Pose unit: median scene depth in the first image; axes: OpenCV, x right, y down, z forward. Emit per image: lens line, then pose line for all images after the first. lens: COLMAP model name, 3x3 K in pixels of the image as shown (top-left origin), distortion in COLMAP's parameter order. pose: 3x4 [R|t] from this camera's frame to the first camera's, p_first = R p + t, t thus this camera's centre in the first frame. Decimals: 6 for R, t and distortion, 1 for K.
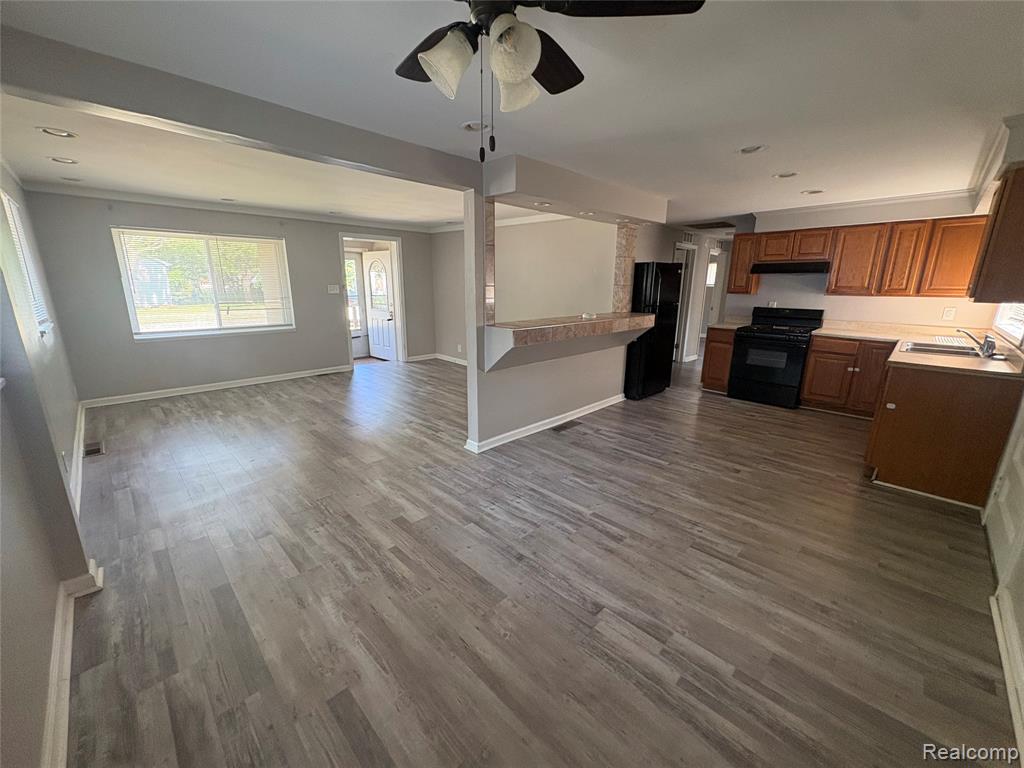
lens RADIAL K [[408.5, 0, 511.1], [0, 408.5, 384.3], [0, 0, 1]] dist [0.001567, 0.000005]
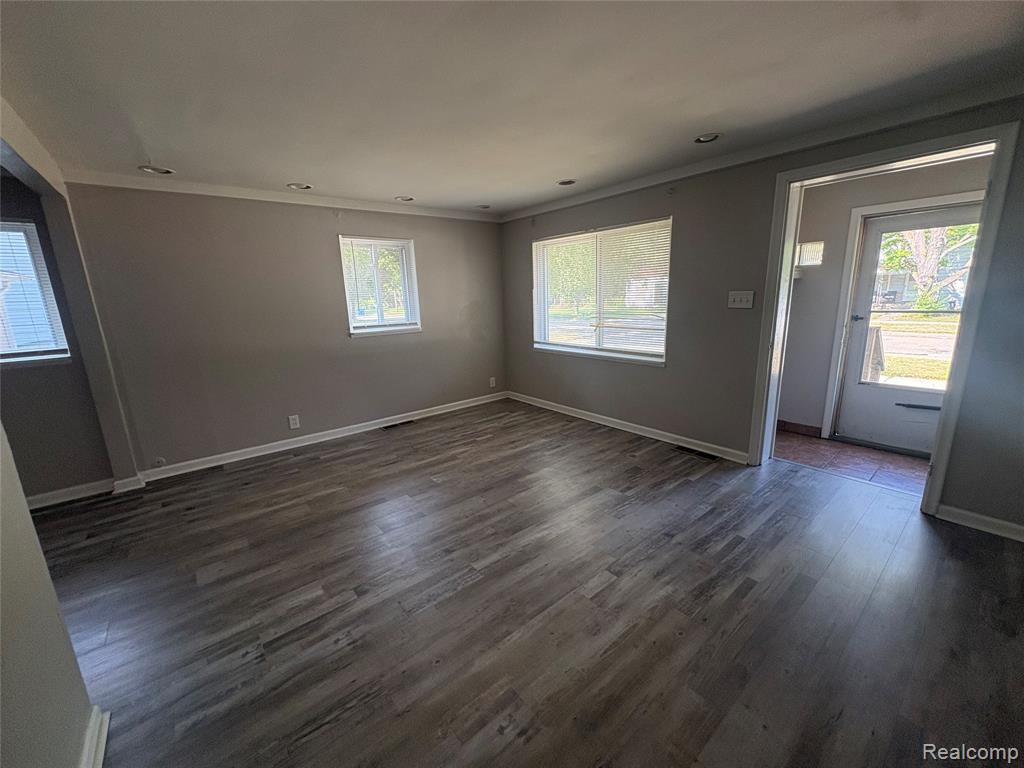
lens RADIAL K [[408.5, 0, 511.1], [0, 408.5, 384.3], [0, 0, 1]] dist [0.001567, 0.000005]
pose [[-0.099983, 0.210715, -0.972421, 0.161313], [-0.212157, 0.950328, 0.227741, -0.312672], [0.972107, 0.229076, -0.050312, 1.289014]]
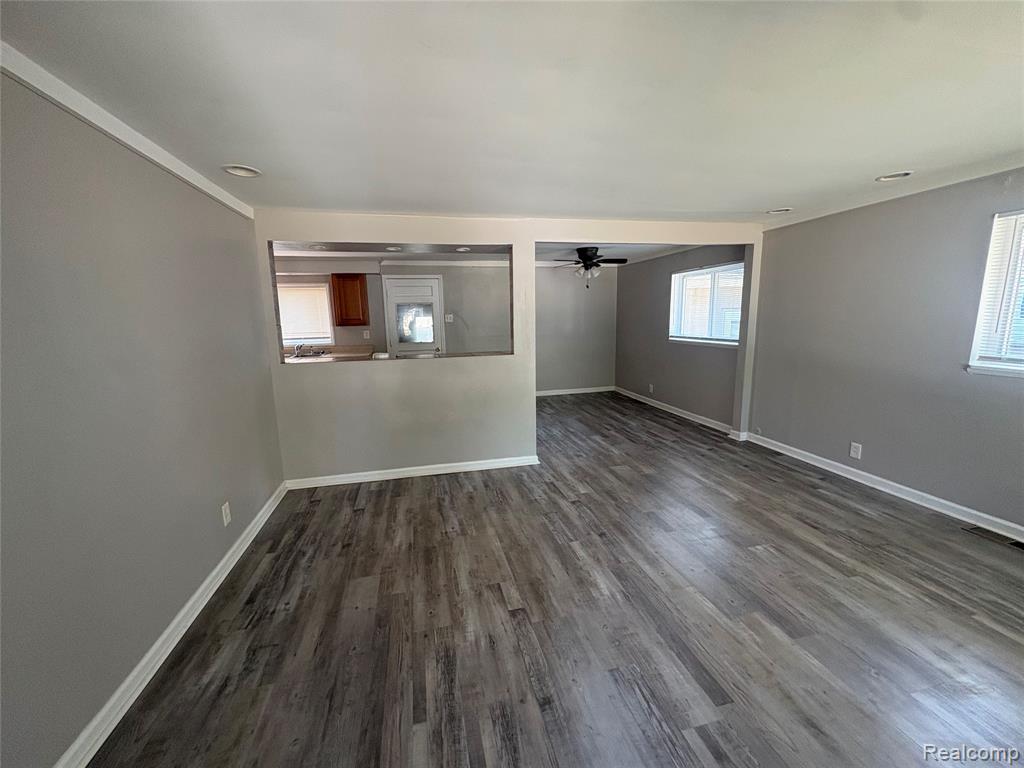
lens RADIAL K [[408.5, 0, 511.1], [0, 408.5, 384.3], [0, 0, 1]] dist [0.001567, 0.000005]
pose [[-0.851868, -0.079237, 0.517728, -0.586015], [0.141389, 0.917001, 0.372985, -0.452607], [-0.504311, 0.390935, -0.769961, 1.757055]]
